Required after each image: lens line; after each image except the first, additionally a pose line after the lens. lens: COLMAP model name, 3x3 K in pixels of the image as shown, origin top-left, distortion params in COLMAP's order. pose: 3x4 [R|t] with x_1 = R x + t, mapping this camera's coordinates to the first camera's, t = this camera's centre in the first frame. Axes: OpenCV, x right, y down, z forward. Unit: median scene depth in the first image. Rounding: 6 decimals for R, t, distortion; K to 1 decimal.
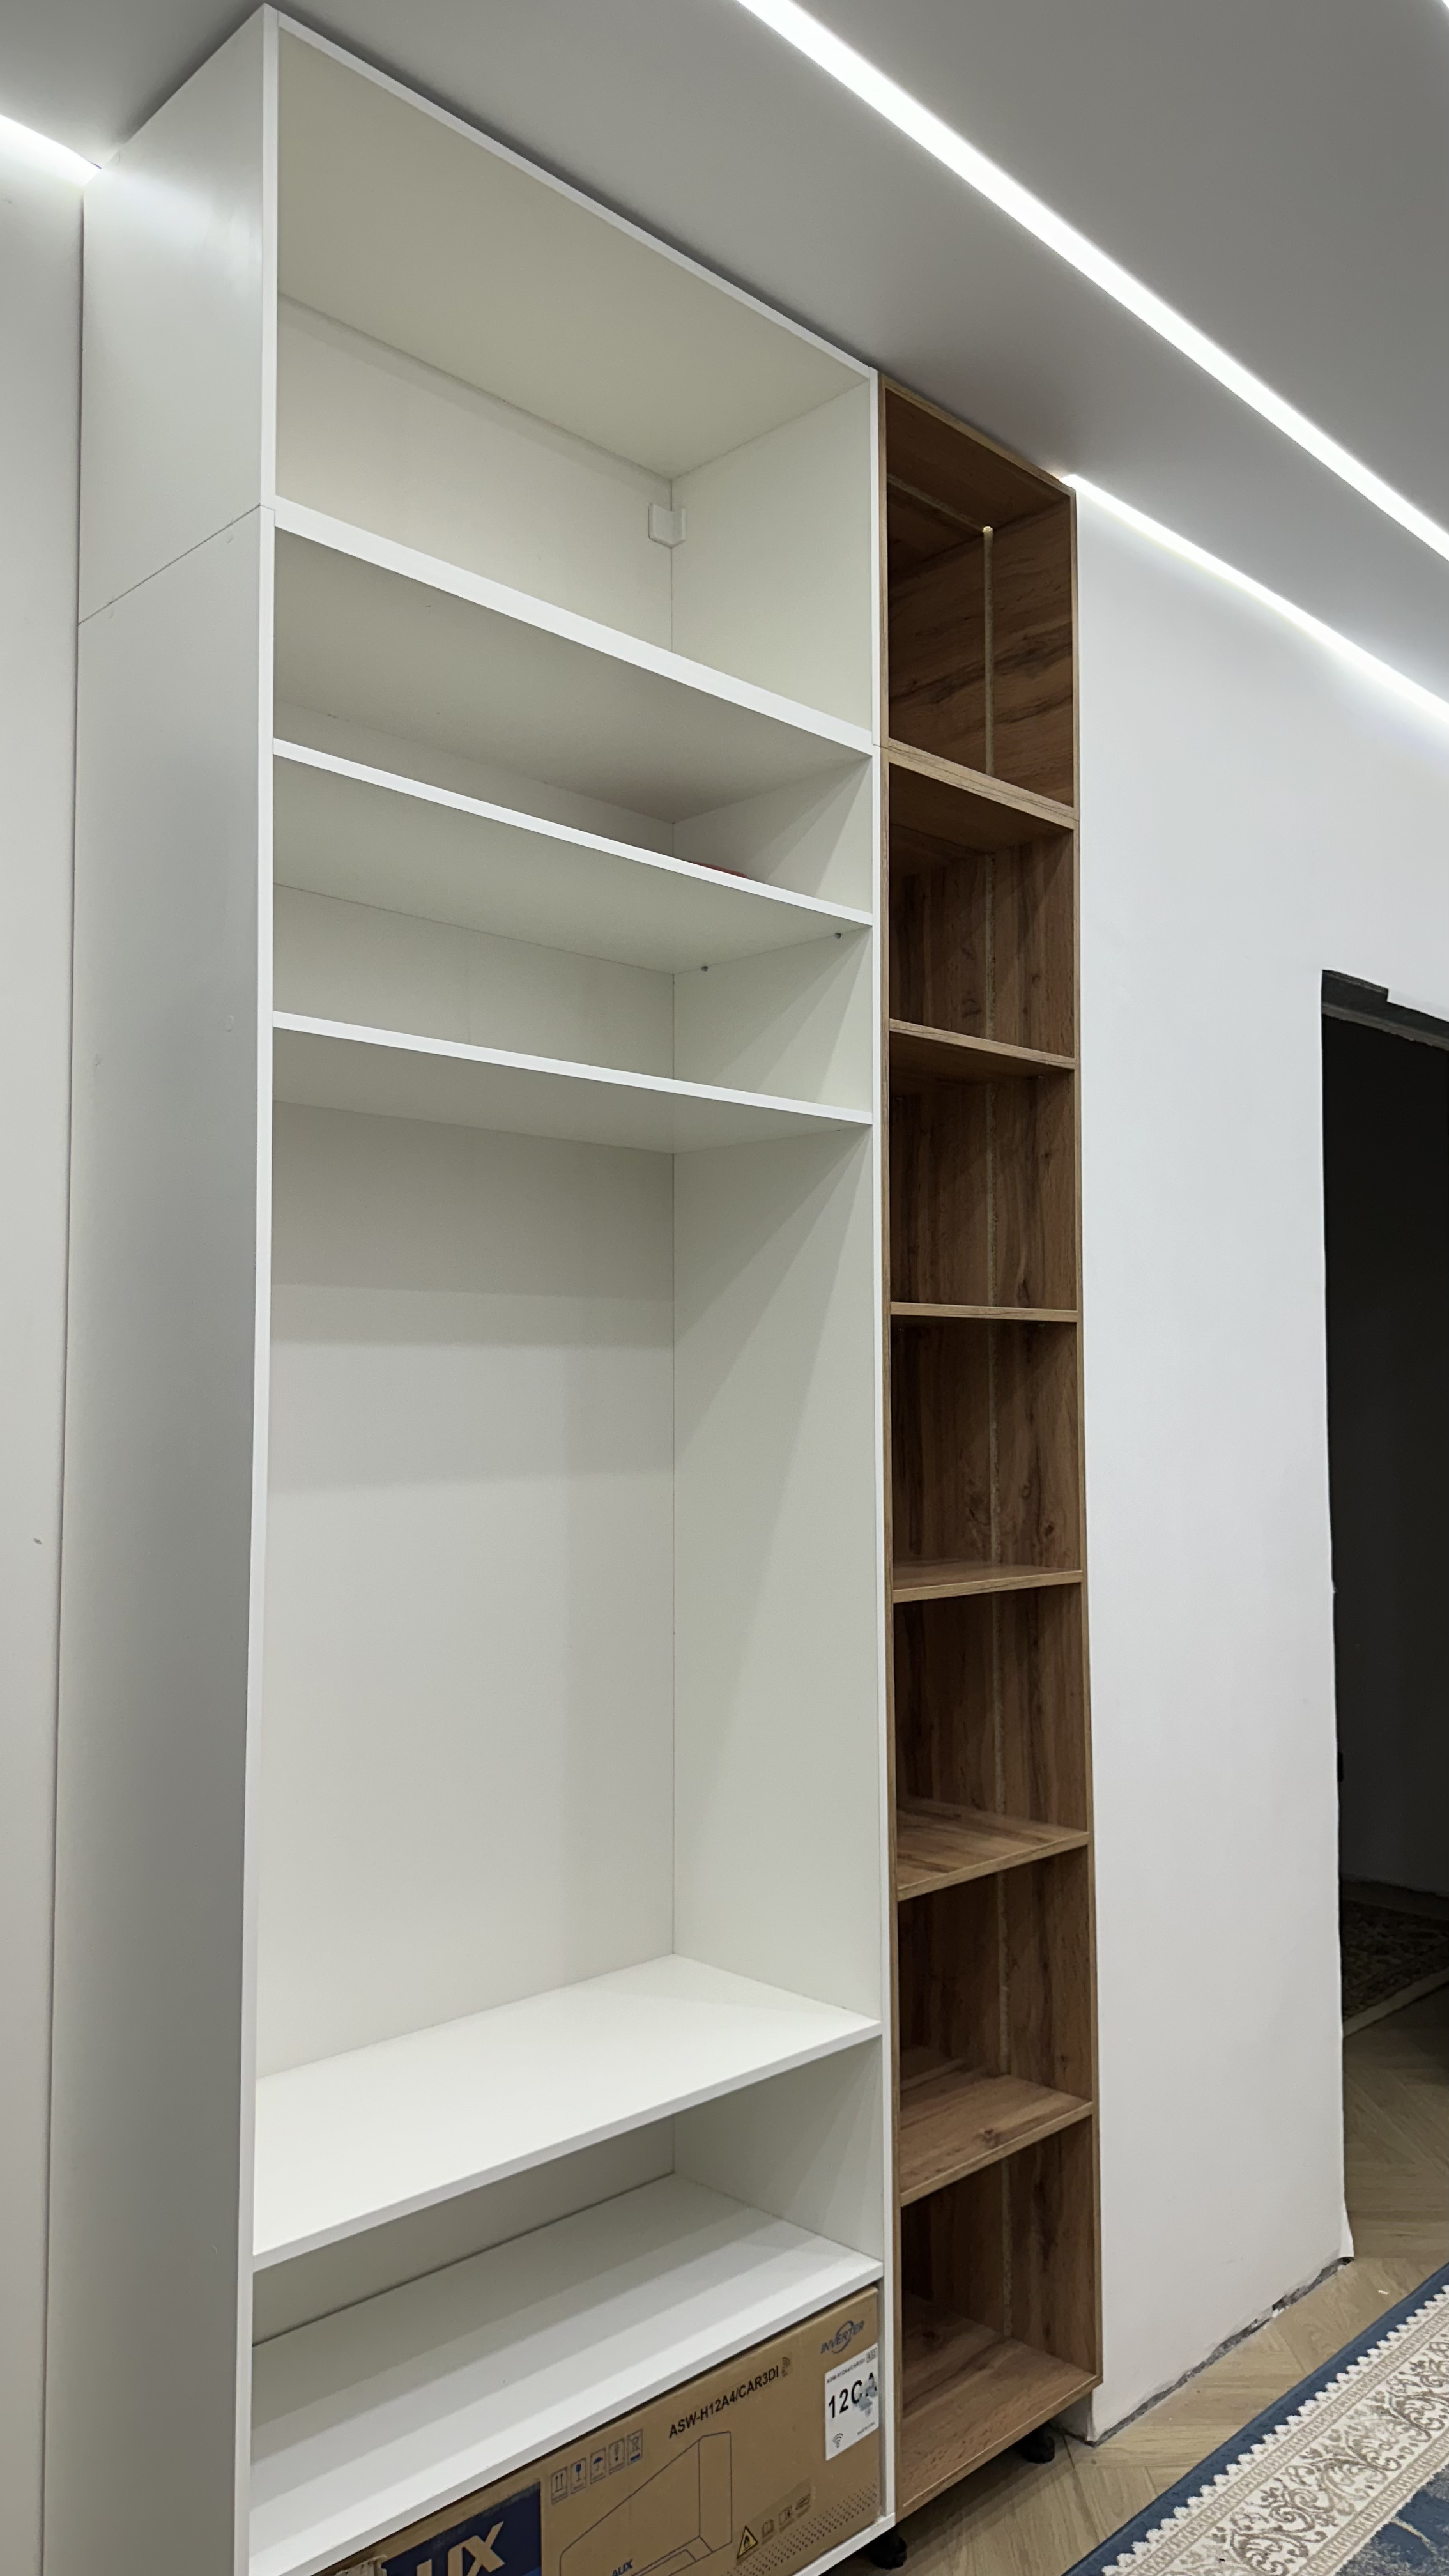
lens RADIAL K [[1826.2, 0, 724.5], [0, 1826.2, 1288.0], [0, 0, 1]] dist [0.061187, -0.065463]
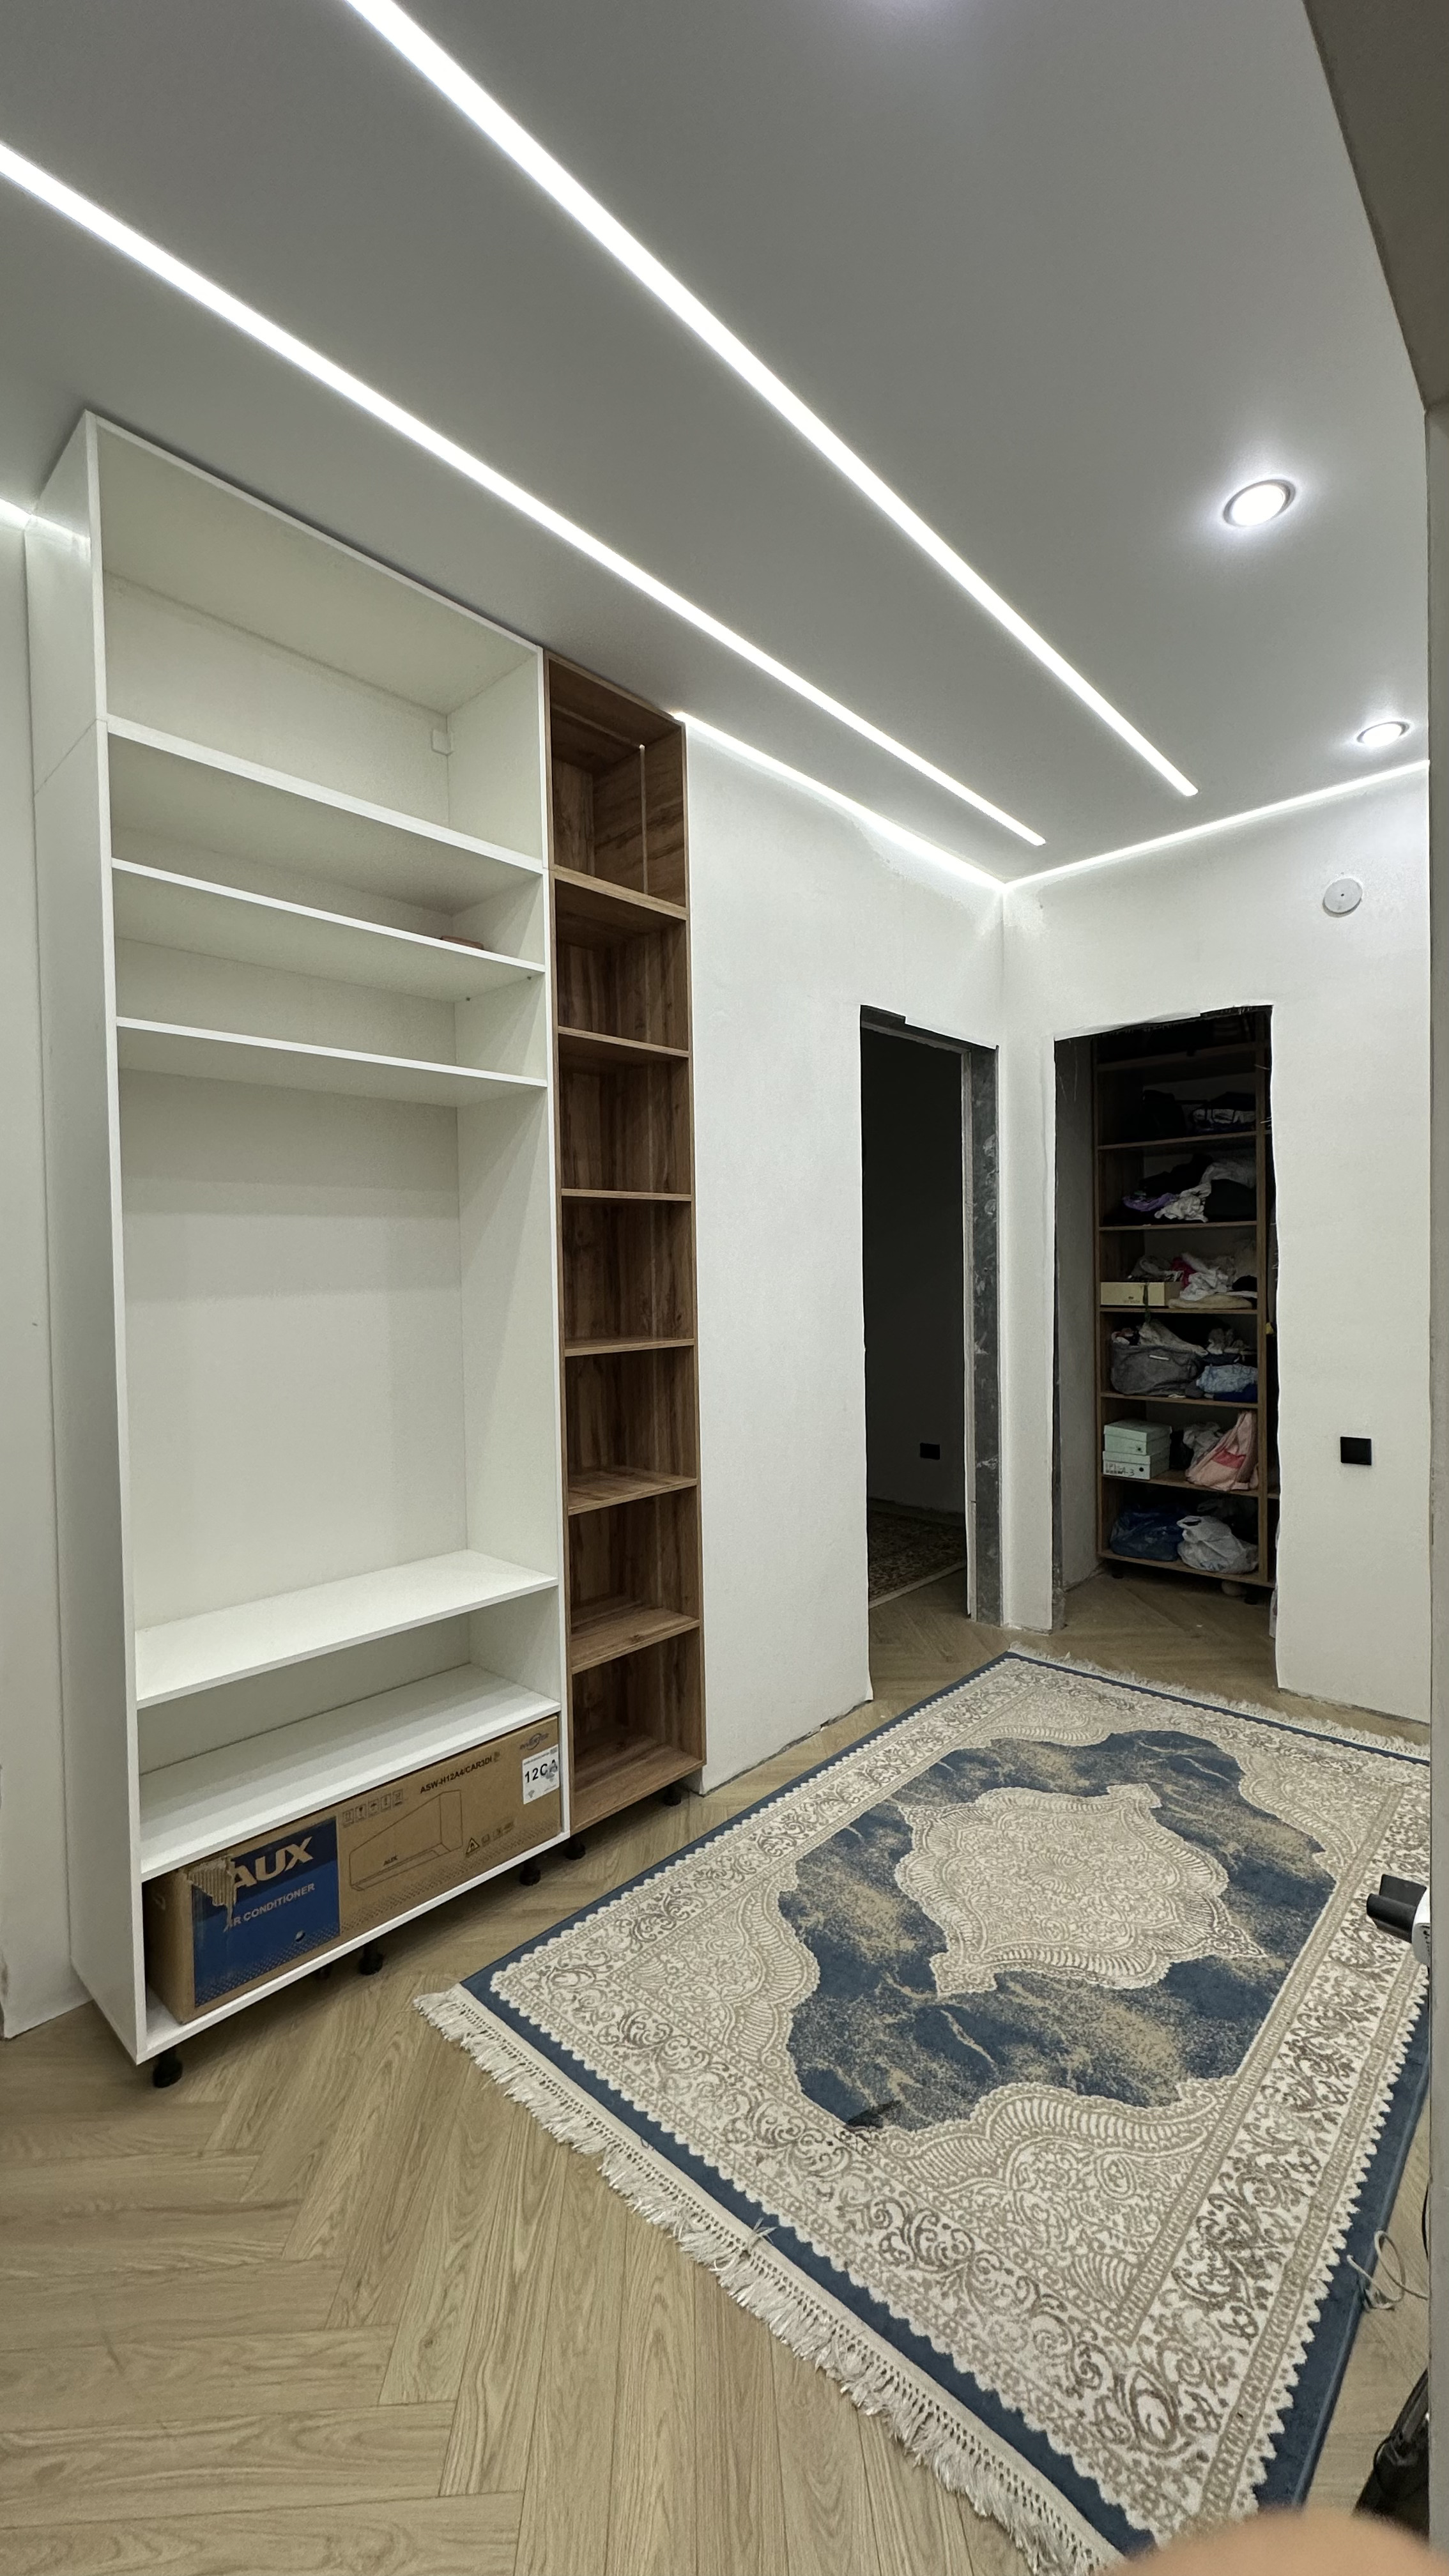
lens RADIAL K [[1031.8, 0, 724.1], [0, 1031.8, 1282.7], [0, 0, 1]] dist [0.005486, 0.000880]
pose [[0.999319, -0.018295, 0.032060, 0.205211], [0.015905, 0.997185, 0.073278, 0.026686], [-0.033310, -0.072718, 0.996796, -0.013771]]
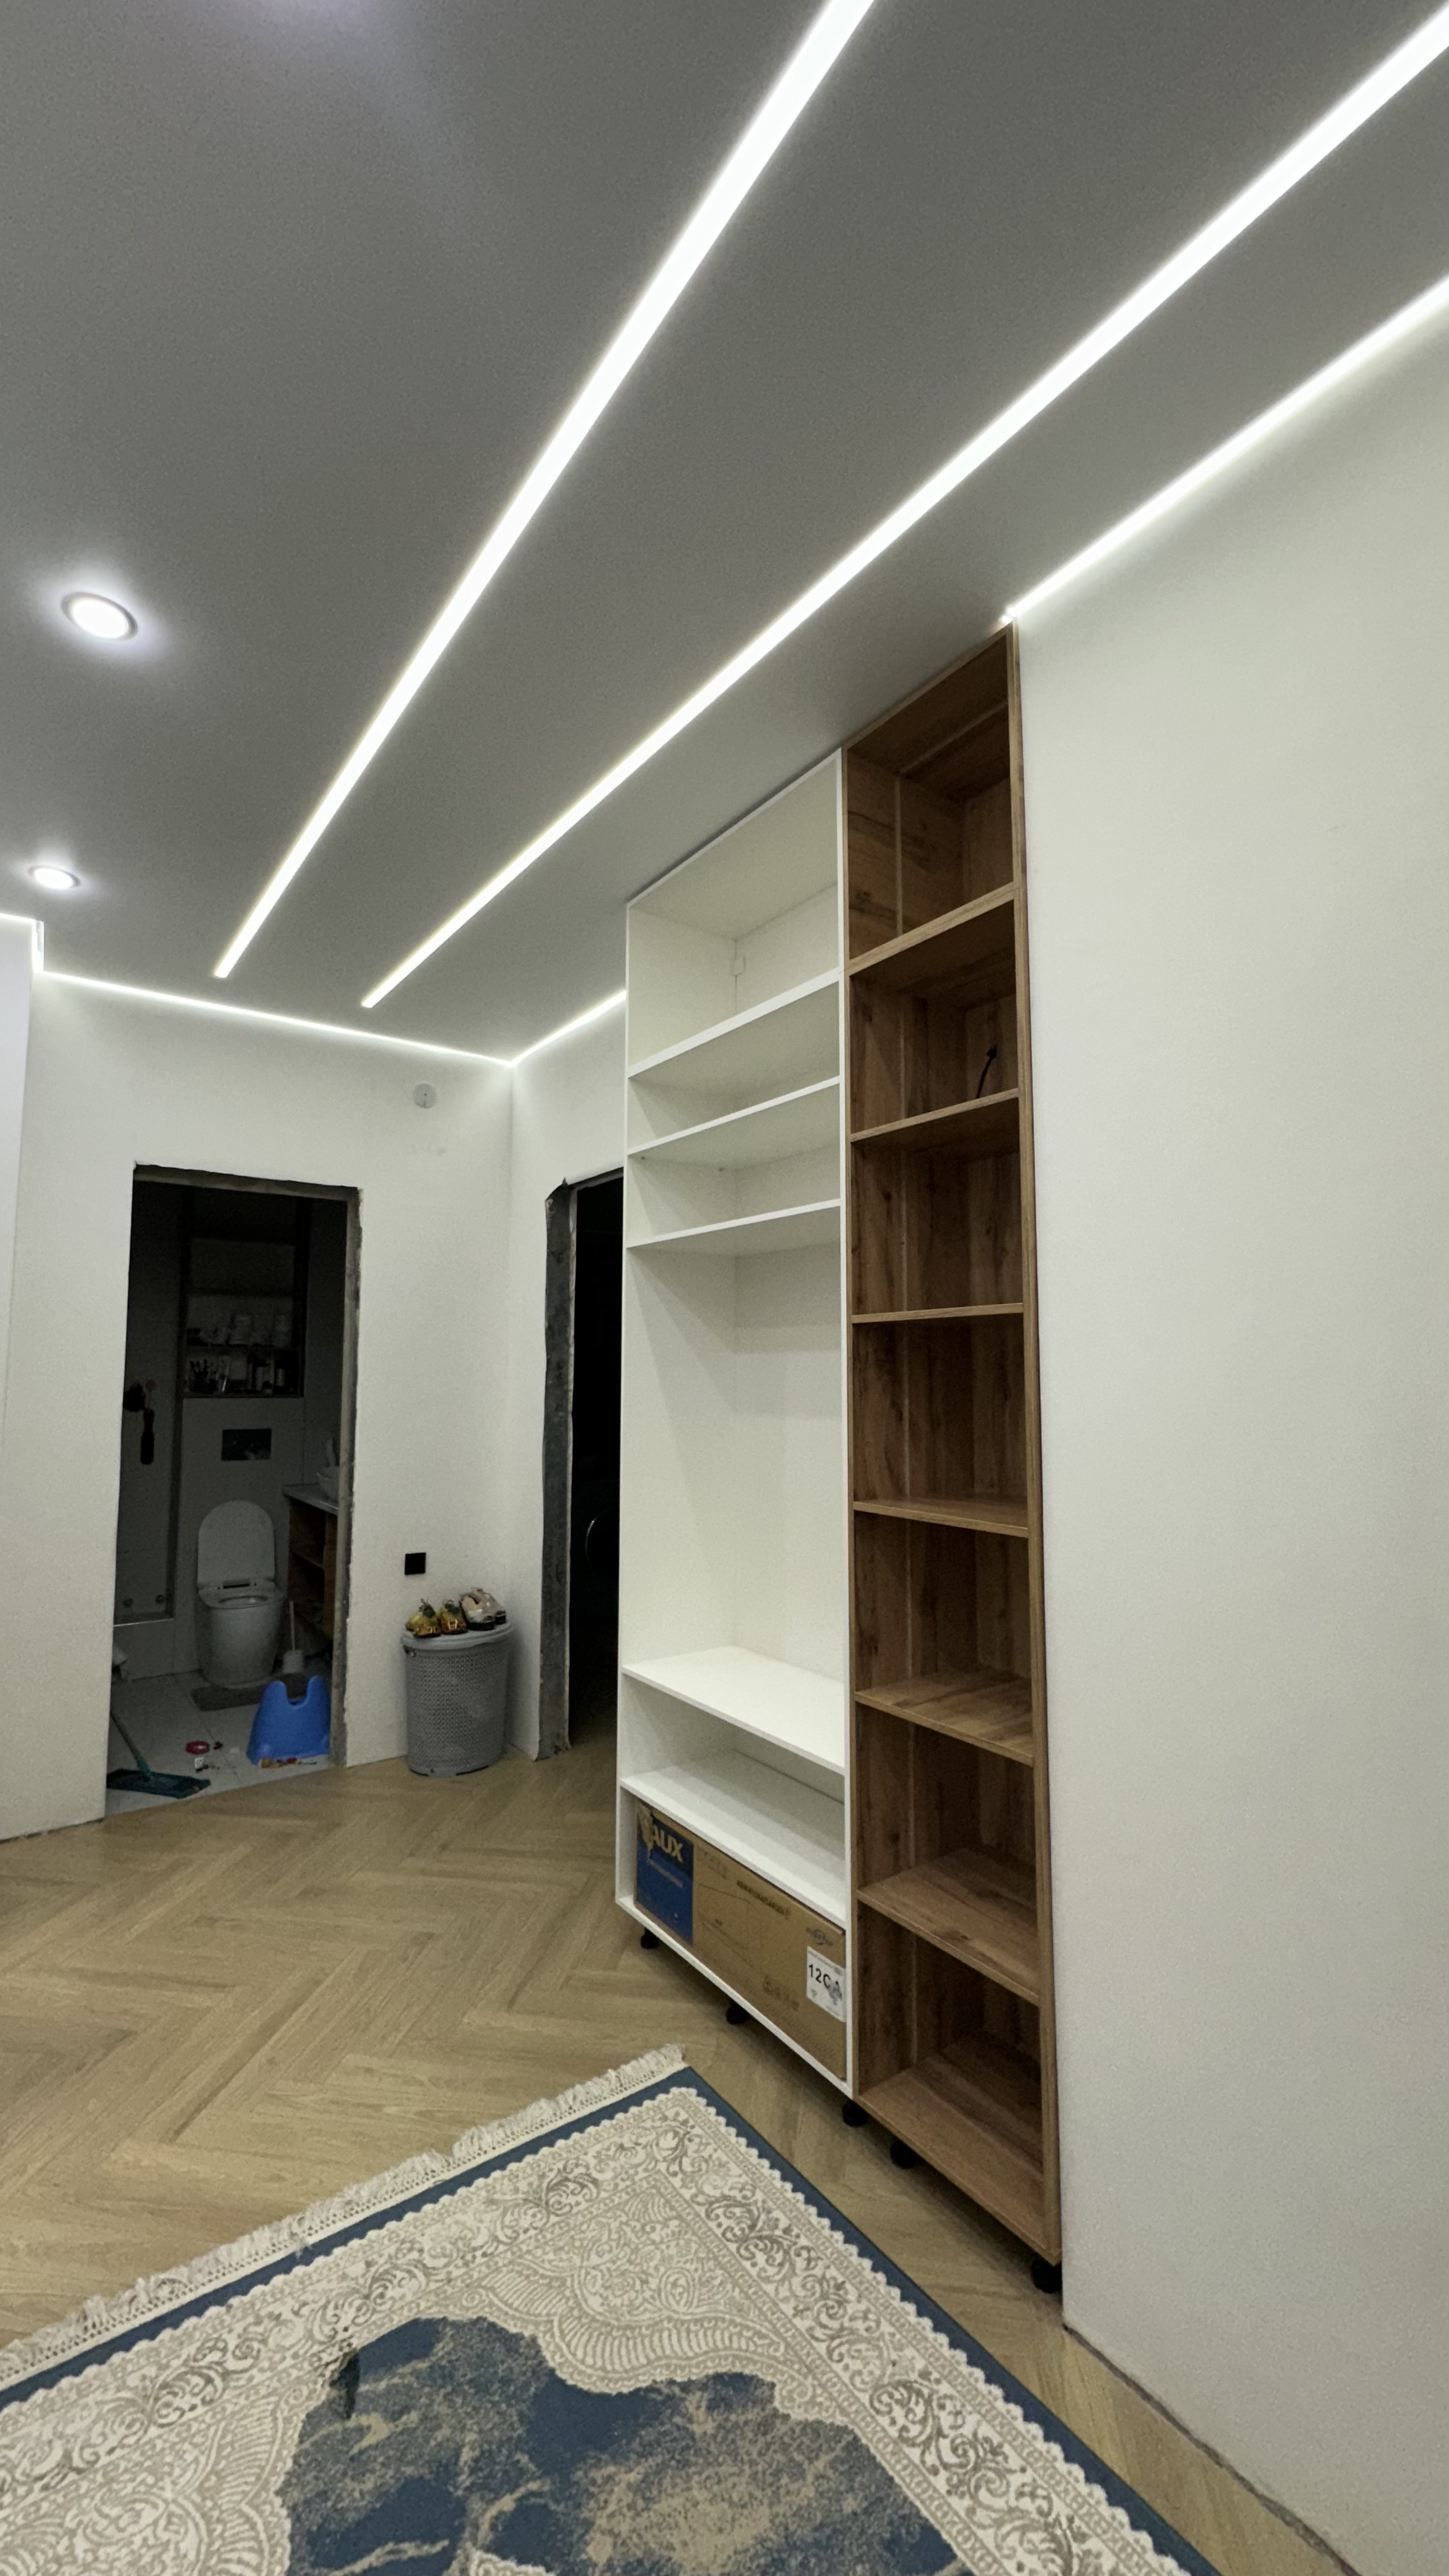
lens RADIAL K [[1031.8, 0, 724.1], [0, 1031.8, 1282.7], [0, 0, 1]] dist [0.005486, 0.000880]
pose [[-0.164021, -0.087437, -0.982574, 0.934522], [0.059460, 0.993377, -0.098324, 0.057068], [0.984663, -0.074551, -0.157736, 0.983156]]
